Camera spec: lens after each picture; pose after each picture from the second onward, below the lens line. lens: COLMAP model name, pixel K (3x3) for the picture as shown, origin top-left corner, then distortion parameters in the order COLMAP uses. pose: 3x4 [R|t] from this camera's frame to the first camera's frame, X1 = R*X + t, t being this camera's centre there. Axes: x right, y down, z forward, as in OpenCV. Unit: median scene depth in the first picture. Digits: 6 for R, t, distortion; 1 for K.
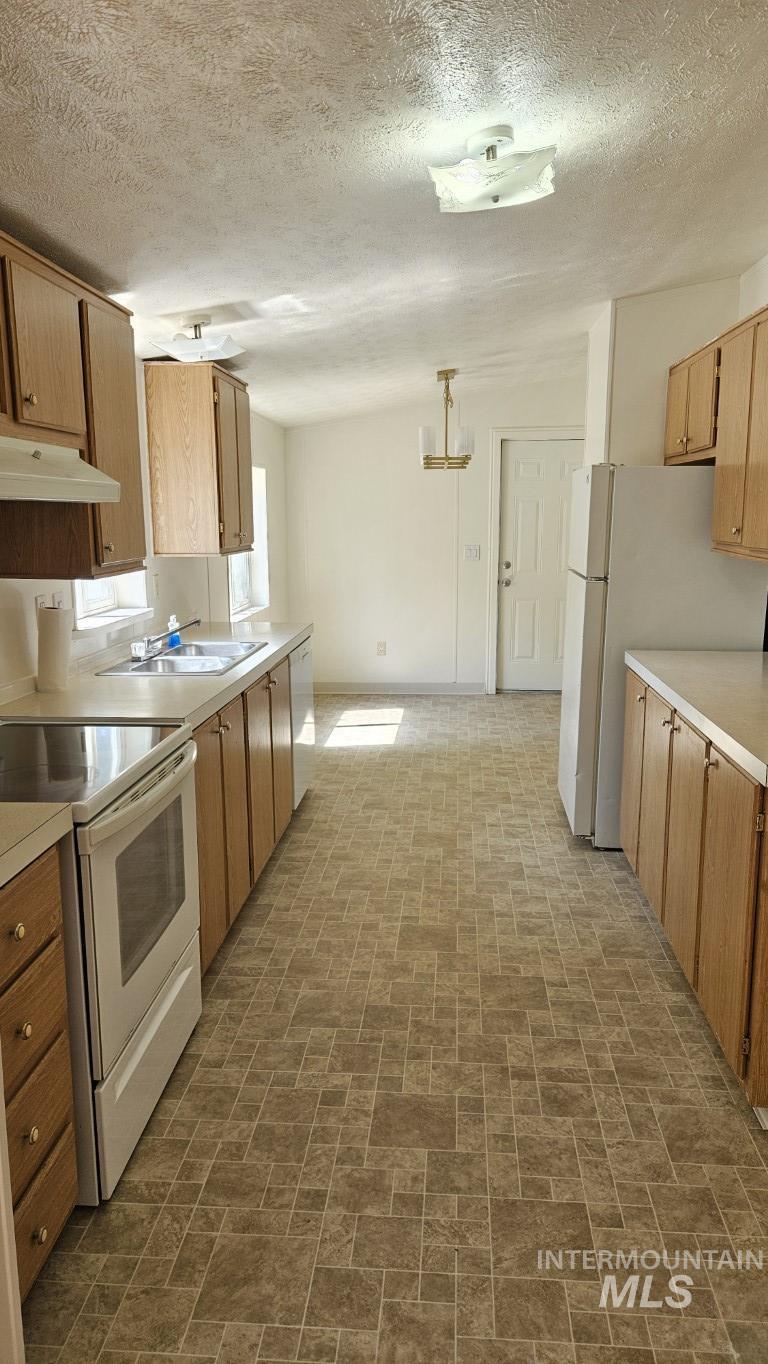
lens RADIAL K [[903.6, 0, 387.9], [0, 903.6, 677.3], [0, 0, 1]] dist [0.080277, -0.095572]
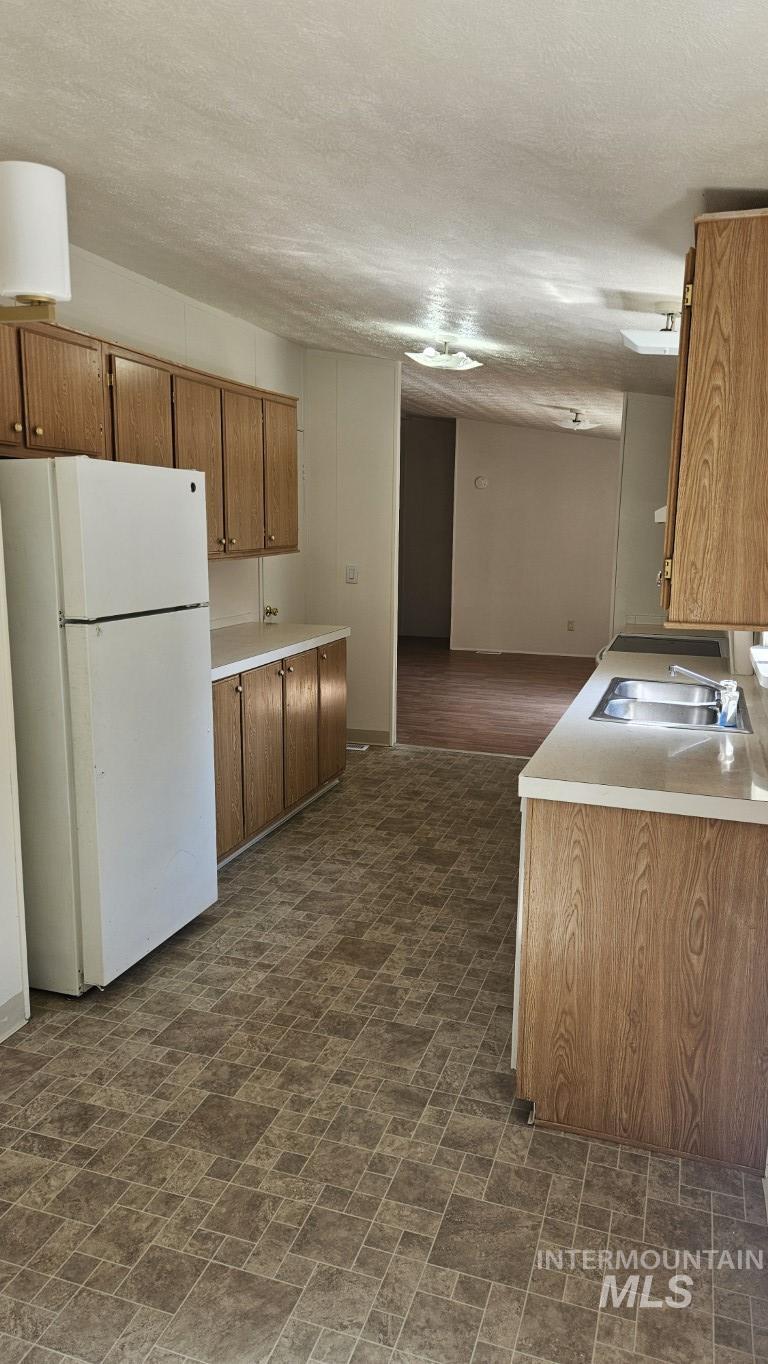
lens RADIAL K [[903.6, 0, 387.9], [0, 903.6, 677.3], [0, 0, 1]] dist [0.080277, -0.095572]
pose [[-0.969759, -0.050019, 0.238882, -0.176131], [0.035053, 0.940083, 0.339140, -0.371901], [-0.241532, 0.337257, -0.909901, 1.989941]]
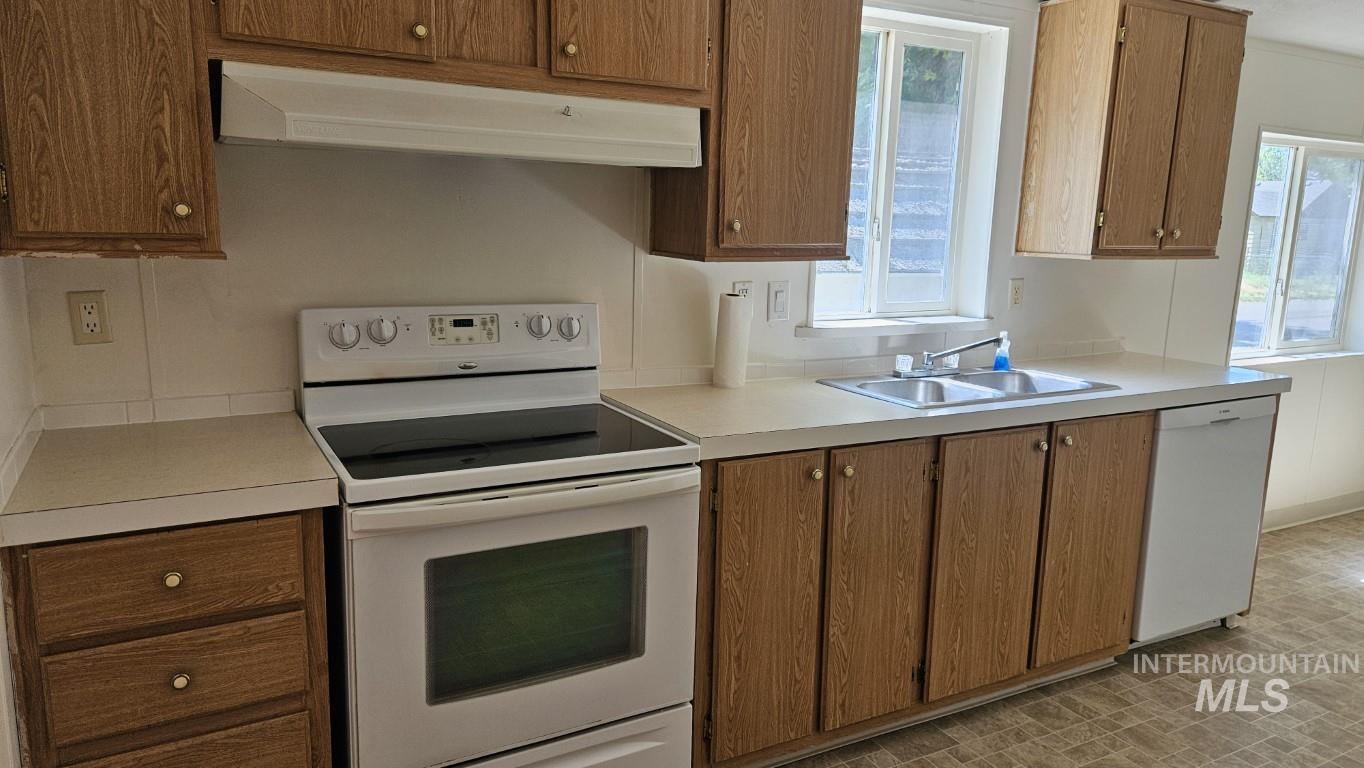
lens RADIAL K [[915.7, 0, 682.0], [0, 915.7, 384.0], [0, 0, 1]] dist [0.084067, -0.075100]
pose [[0.546466, 0.169840, -0.820079, 0.312200], [-0.176775, 0.980550, 0.085279, -0.050284], [0.818612, 0.098367, 0.565861, 0.396724]]
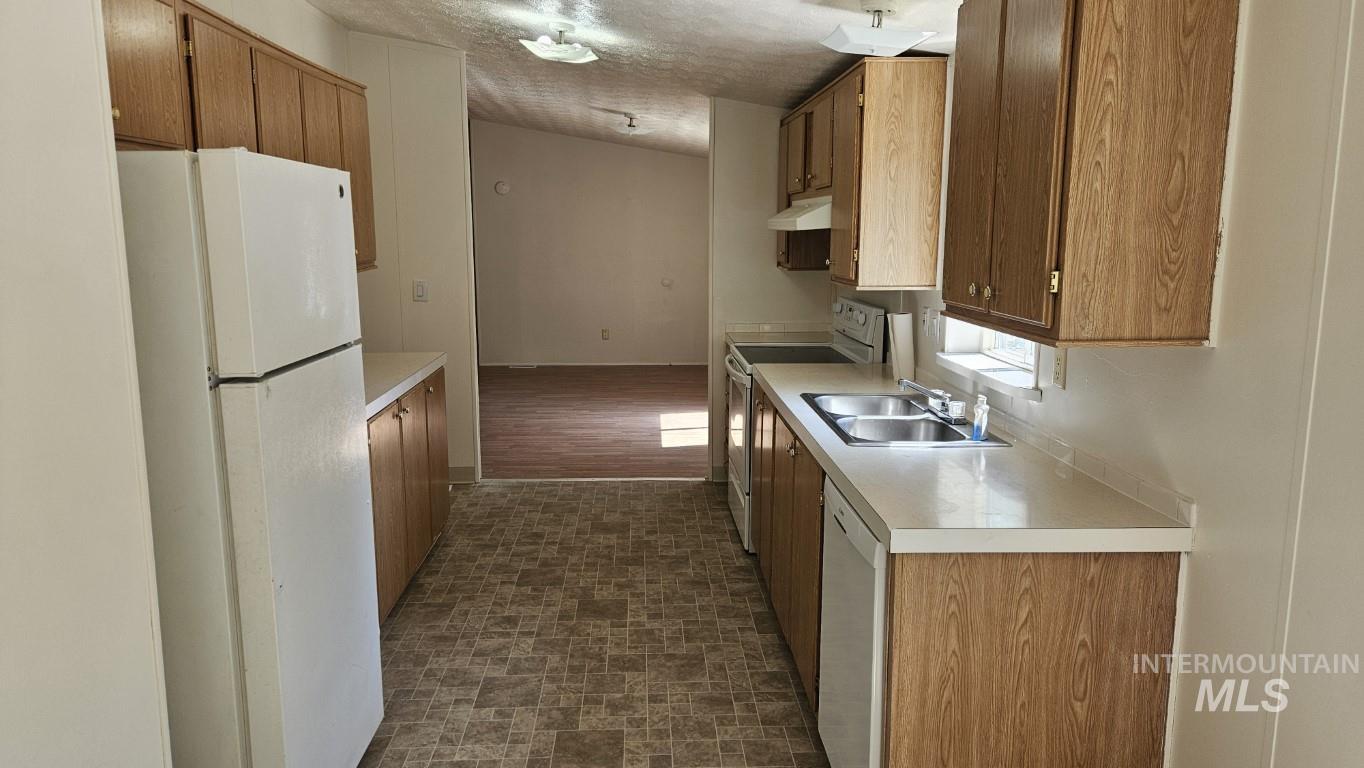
lens RADIAL K [[903.6, 0, 671.5], [0, 903.6, 367.6], [0, 0, 1]] dist [0.080277, -0.095572]
pose [[-0.993566, 0.020720, -0.111339, 0.073875], [-0.016874, 0.945063, 0.326454, -0.354132], [0.111986, 0.326232, -0.938633, 1.875036]]
